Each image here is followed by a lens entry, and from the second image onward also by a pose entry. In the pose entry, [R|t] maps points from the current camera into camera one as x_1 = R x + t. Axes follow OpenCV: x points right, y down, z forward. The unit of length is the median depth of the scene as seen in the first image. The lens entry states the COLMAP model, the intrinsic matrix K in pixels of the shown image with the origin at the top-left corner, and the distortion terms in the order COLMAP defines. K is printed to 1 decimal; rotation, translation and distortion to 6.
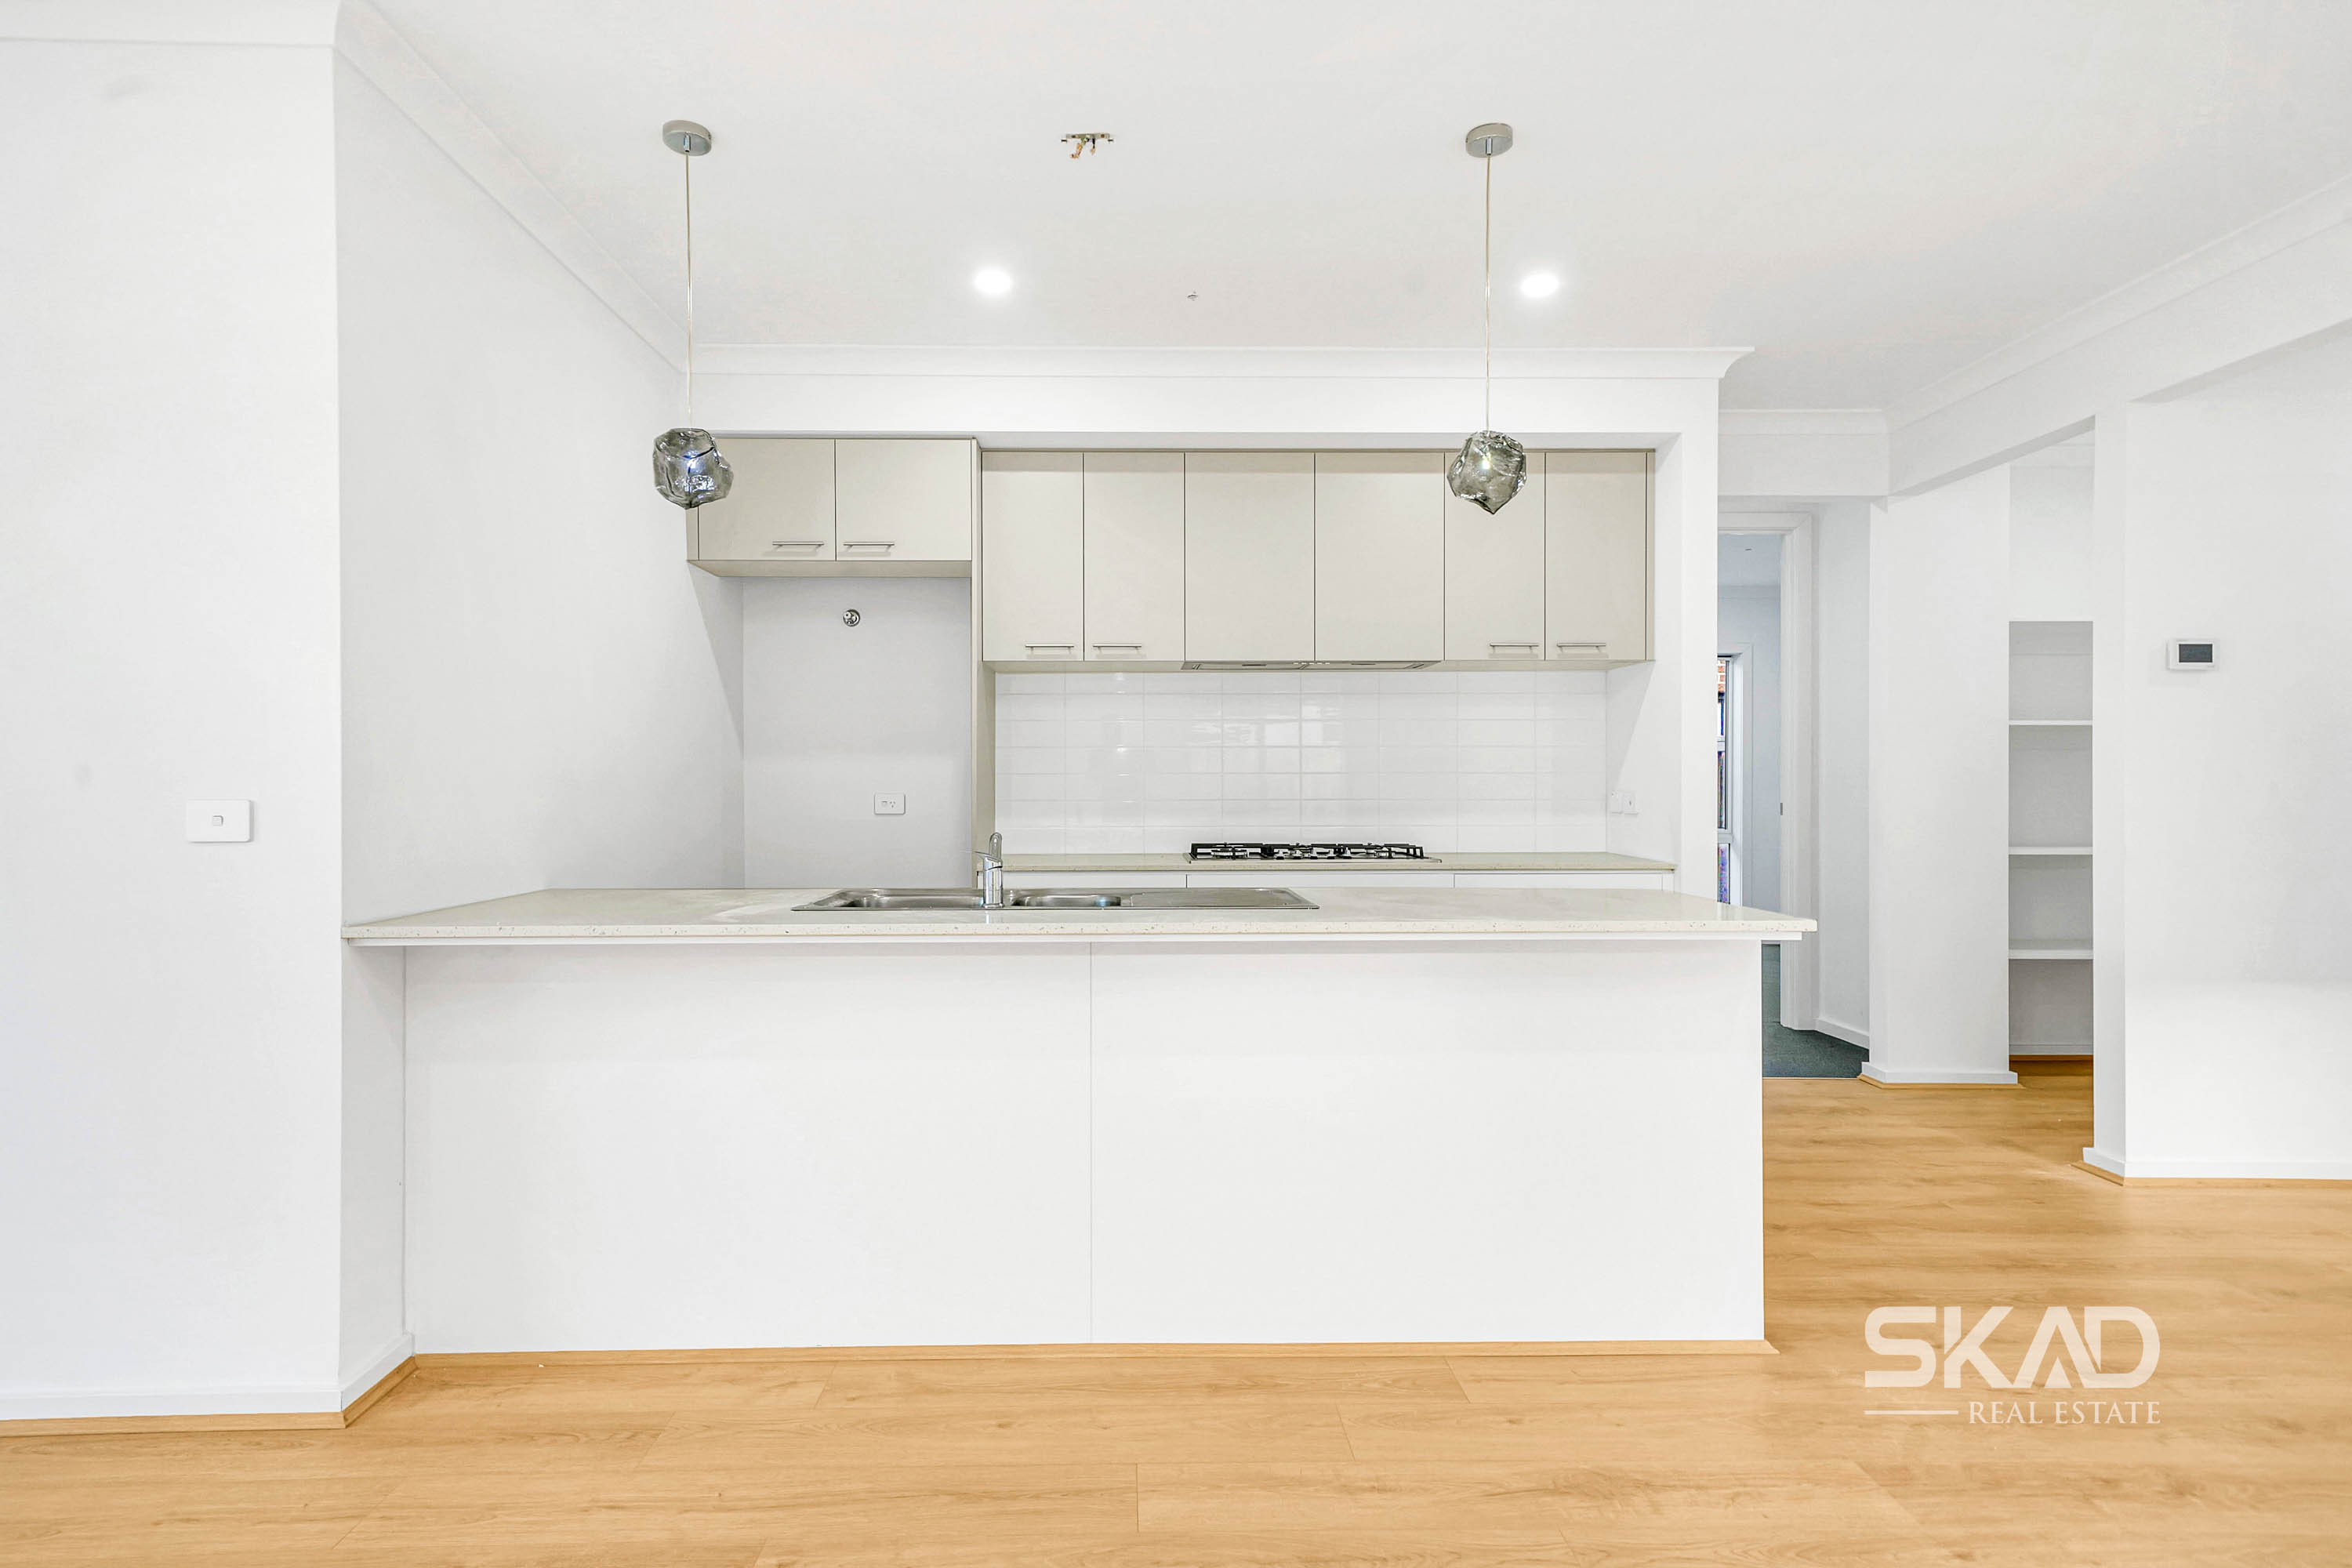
lens RADIAL K [[1239.1, 0, 1181.0], [0, 1239.1, 793.5], [0, 0, 1]] dist [0.021398, 0.001180]
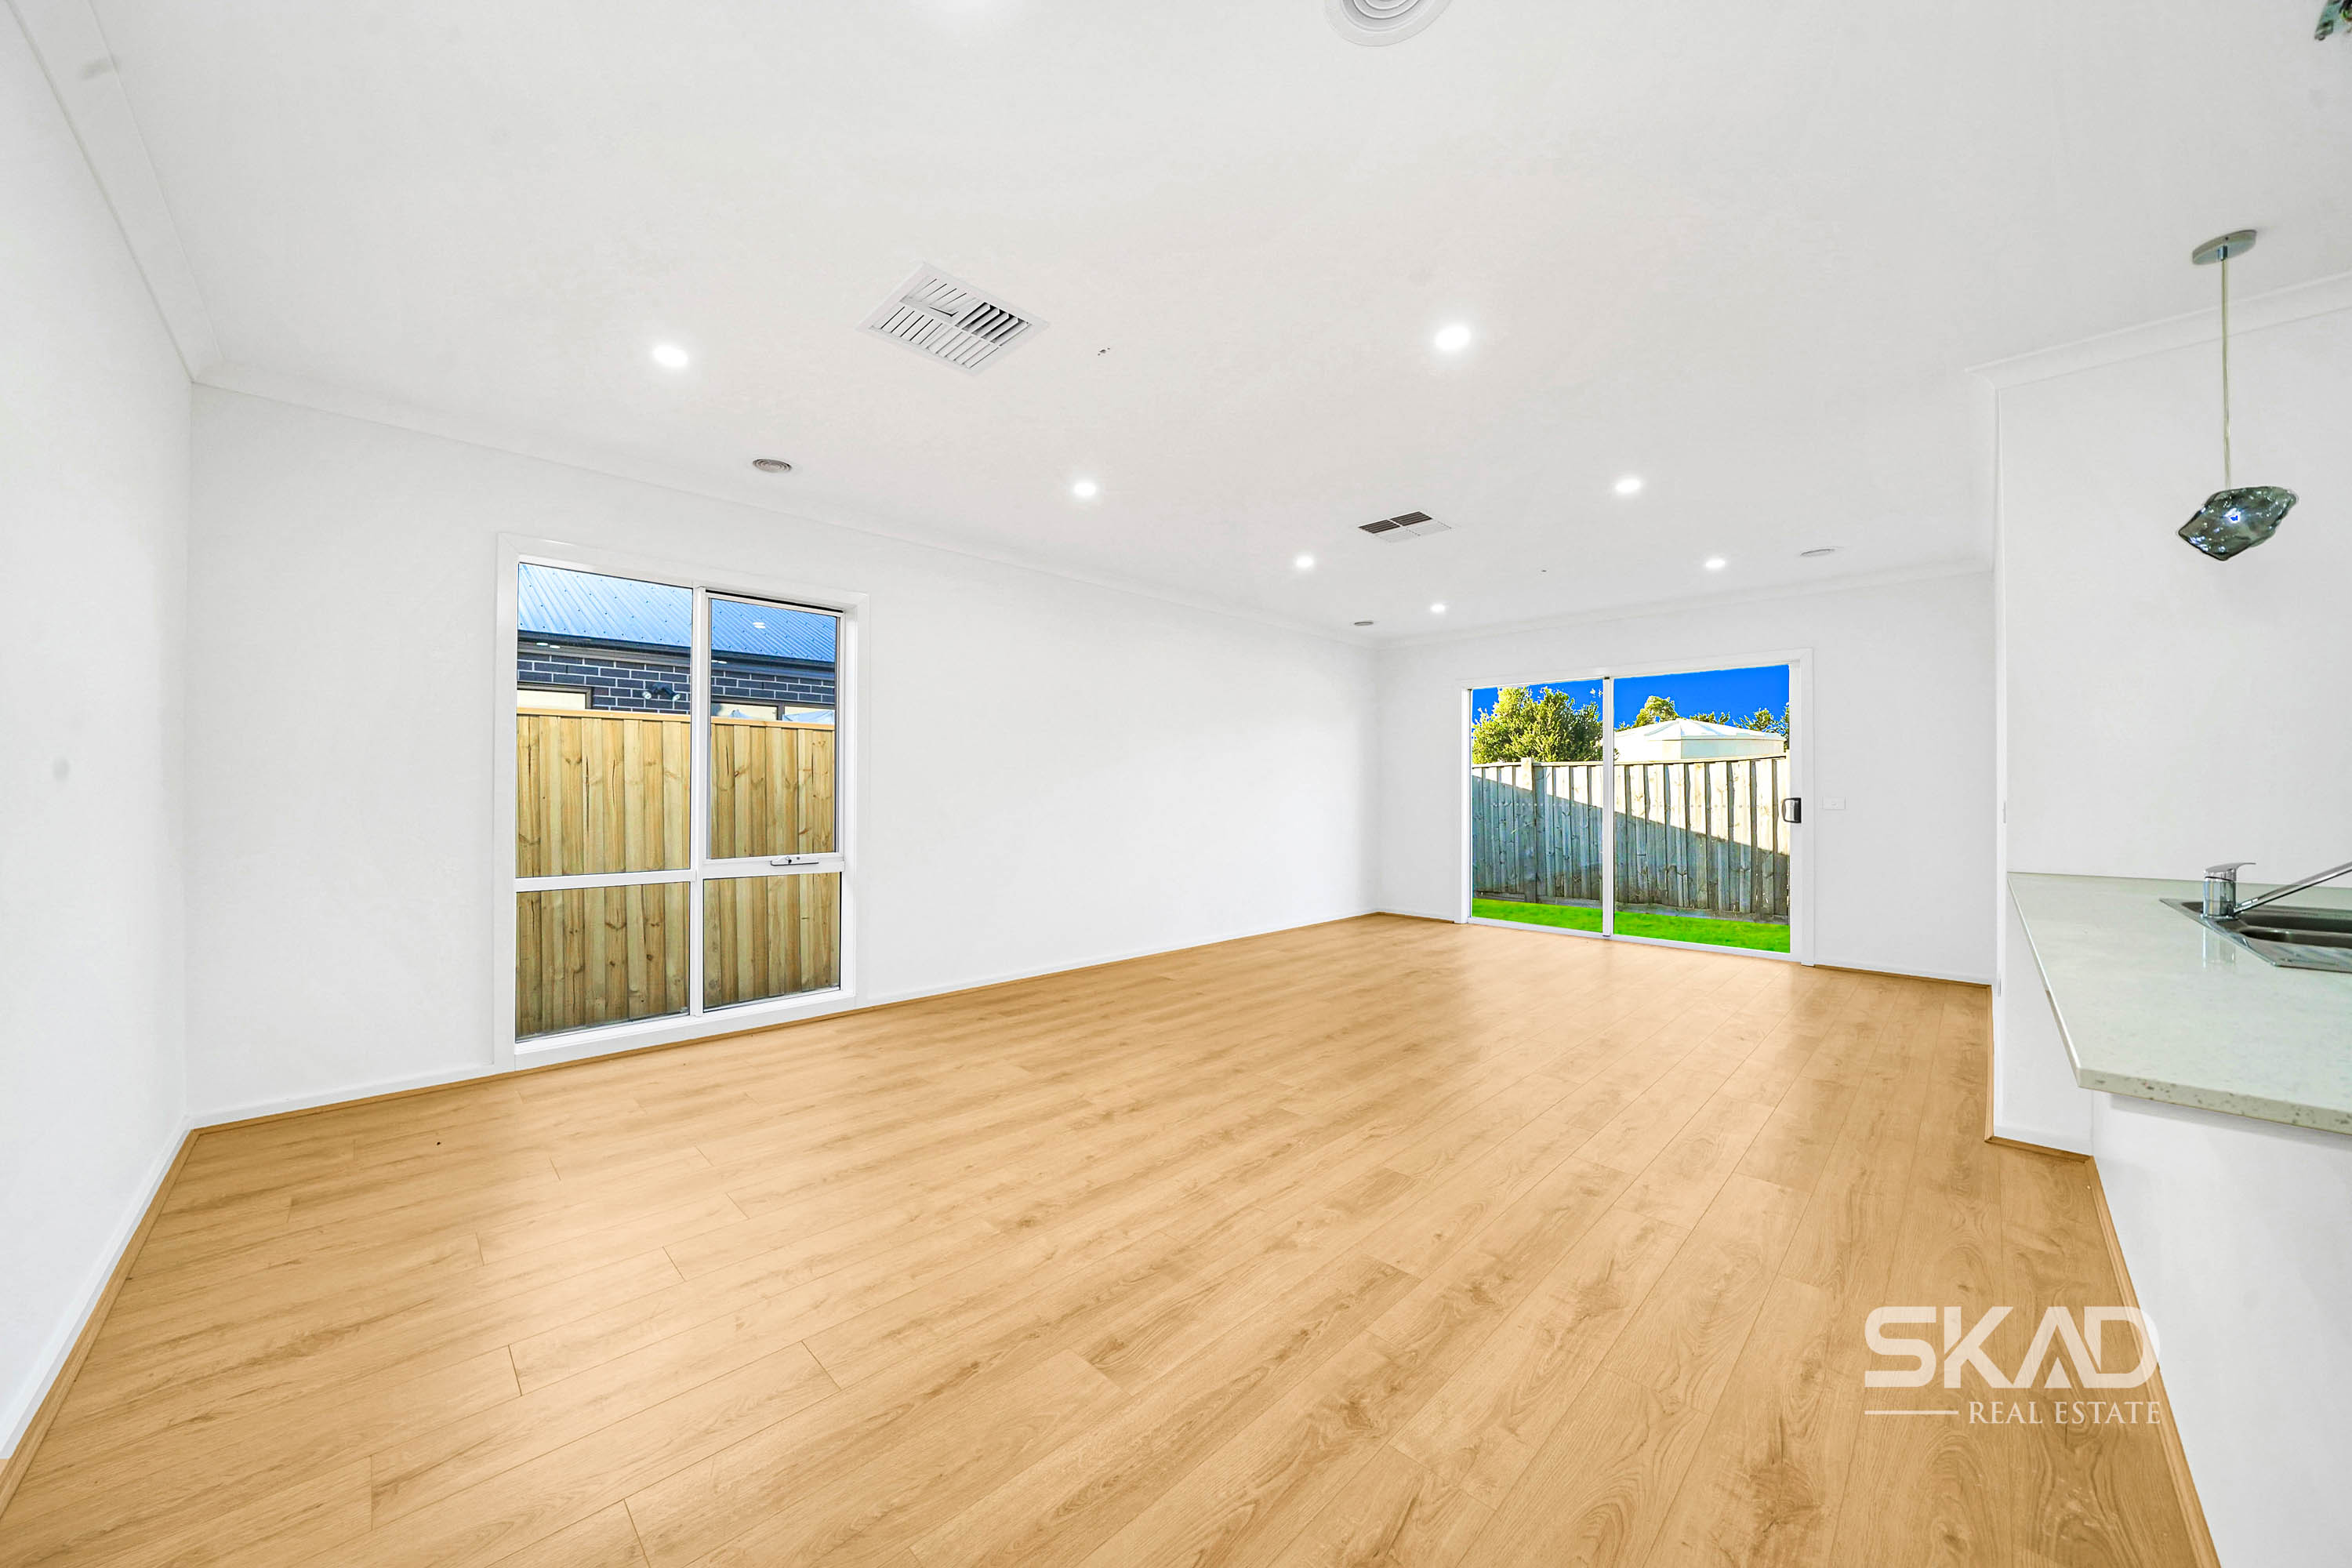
lens RADIAL K [[839.6, 0, 1135.9], [0, 839.6, 788.9], [0, 0, 1]] dist [-0.014797, 0.000006]
pose [[-0.744901, -0.003930, -0.667164, 0.987364], [-0.010400, 0.999930, 0.005722, -0.008239], [0.667094, 0.011201, -0.744889, 0.970977]]
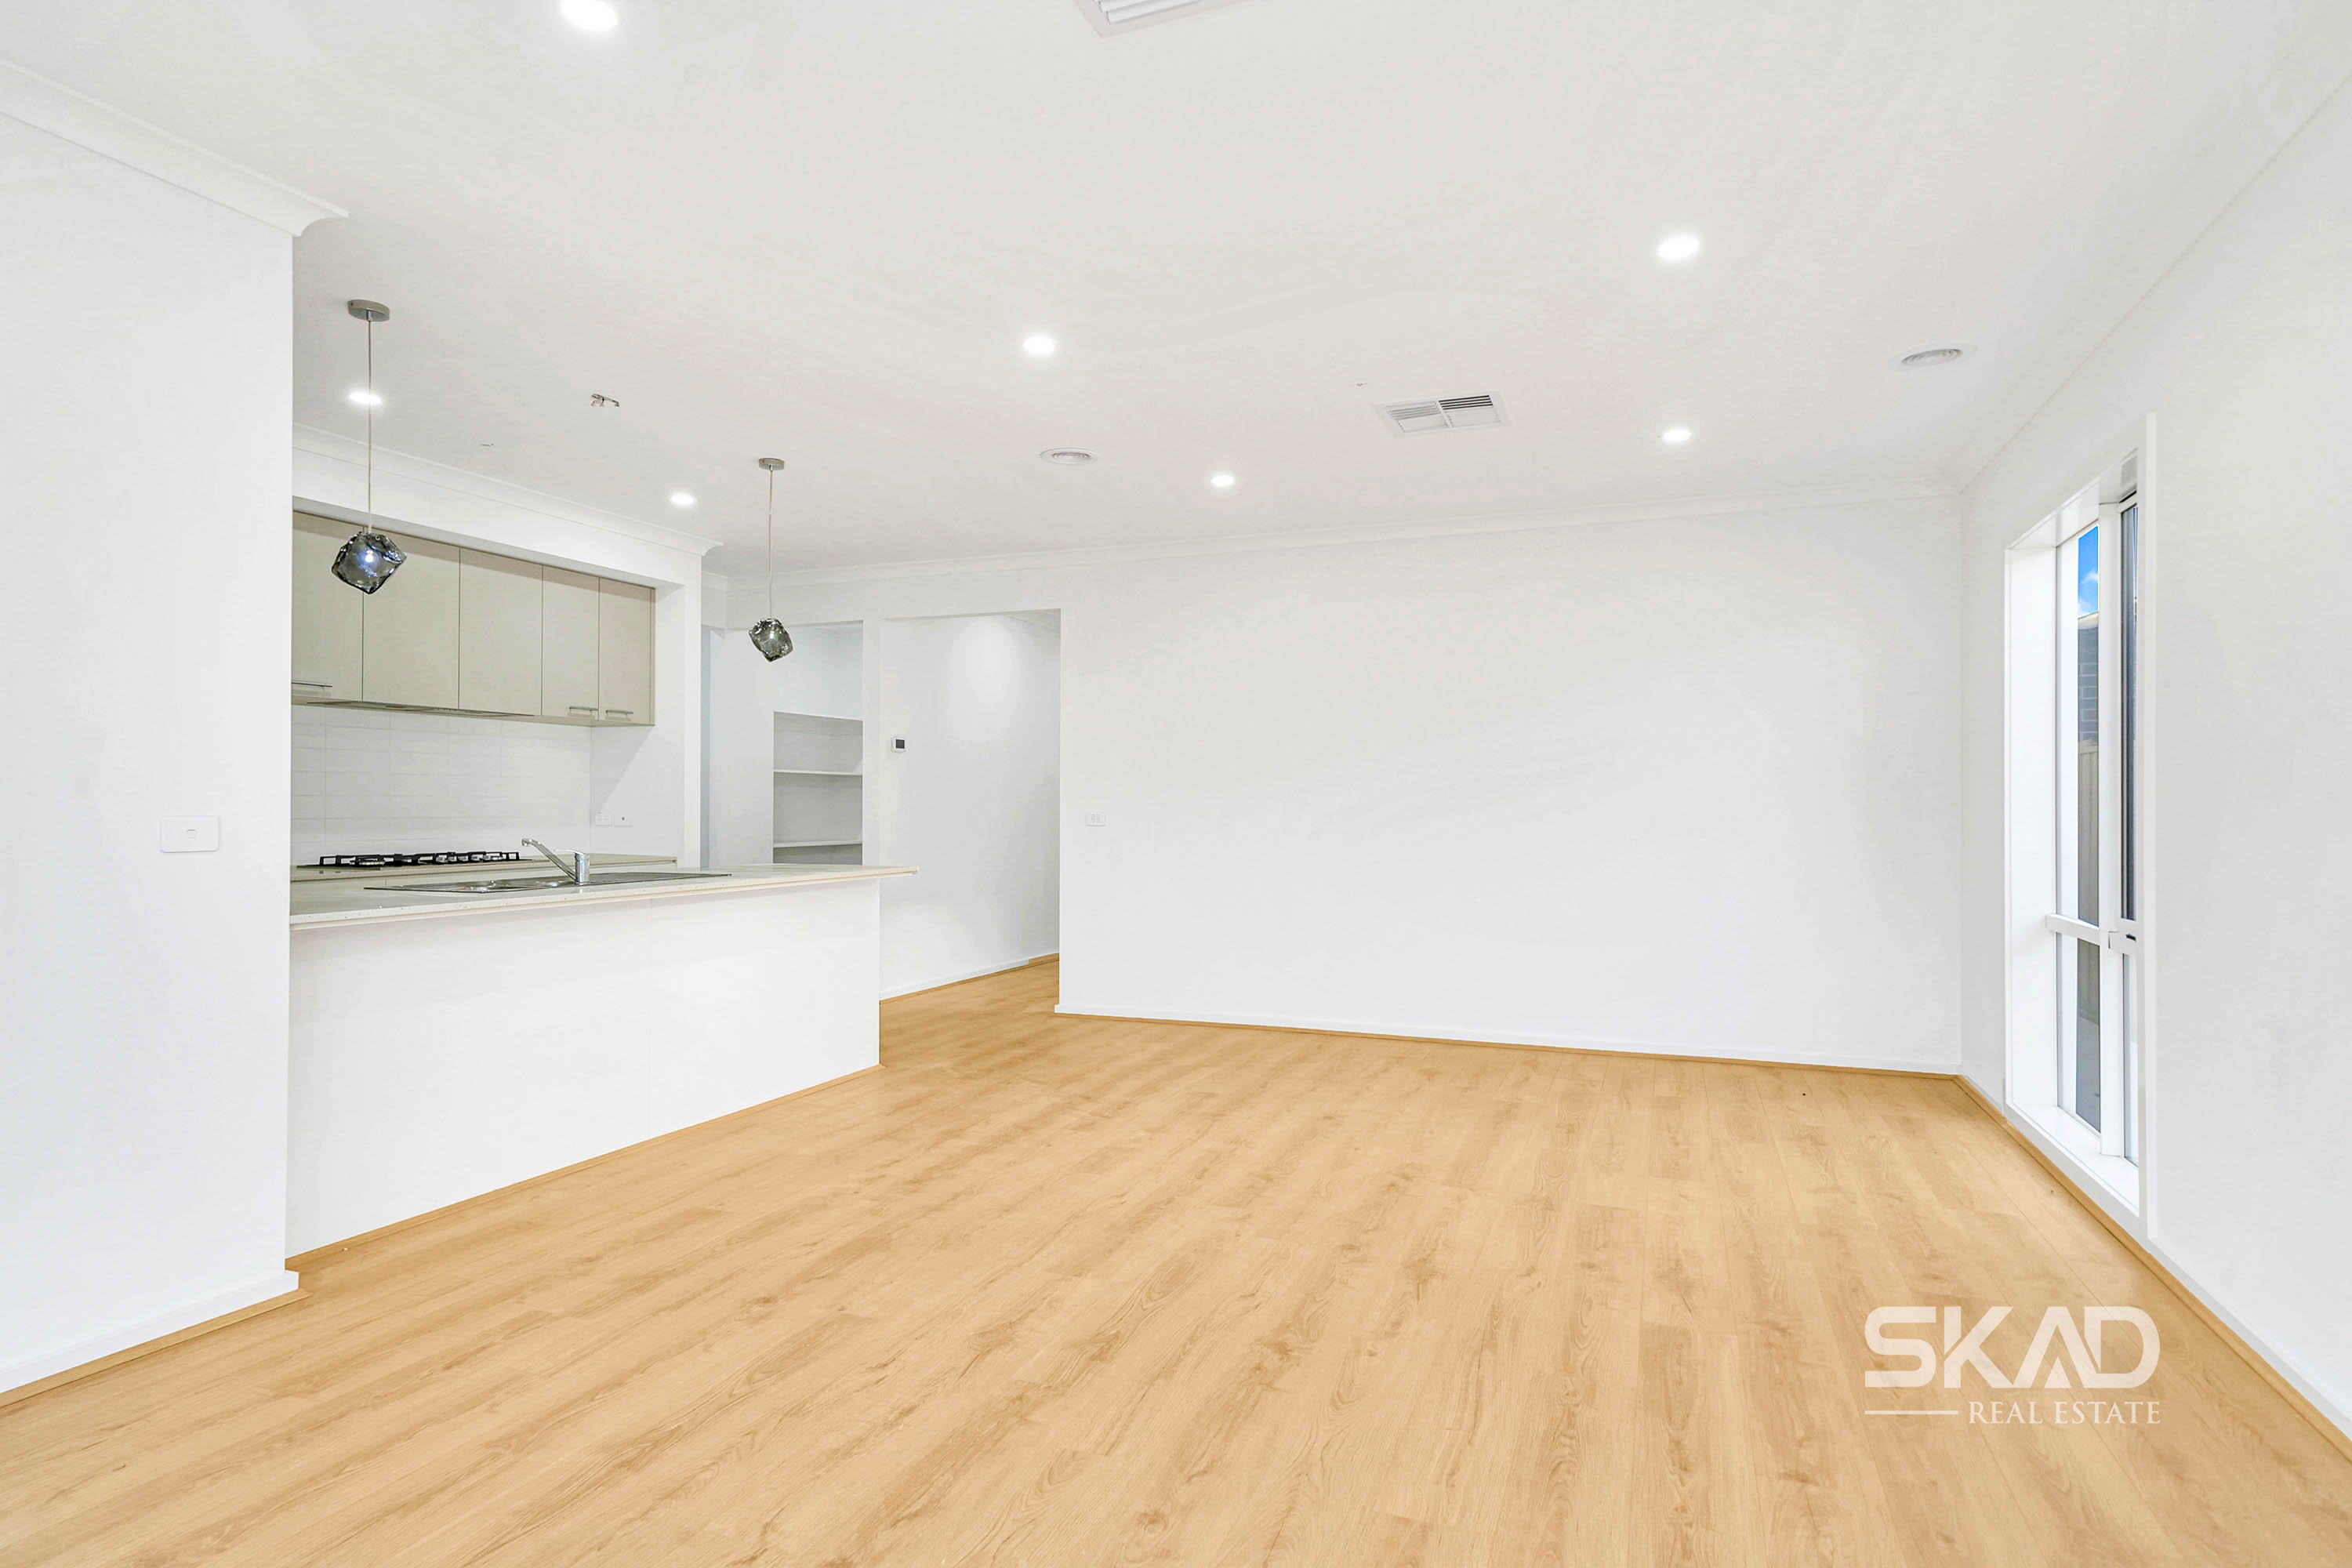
lens RADIAL K [[1239.1, 0, 1158.7], [0, 1239.1, 797.3], [0, 0, 1]] dist [0.021398, 0.001180]
pose [[0.392352, 0.008782, 0.919773, -1.395416], [0.005717, 0.999912, -0.011986, 0.006281], [-0.919798, 0.009961, 0.392267, -0.300494]]
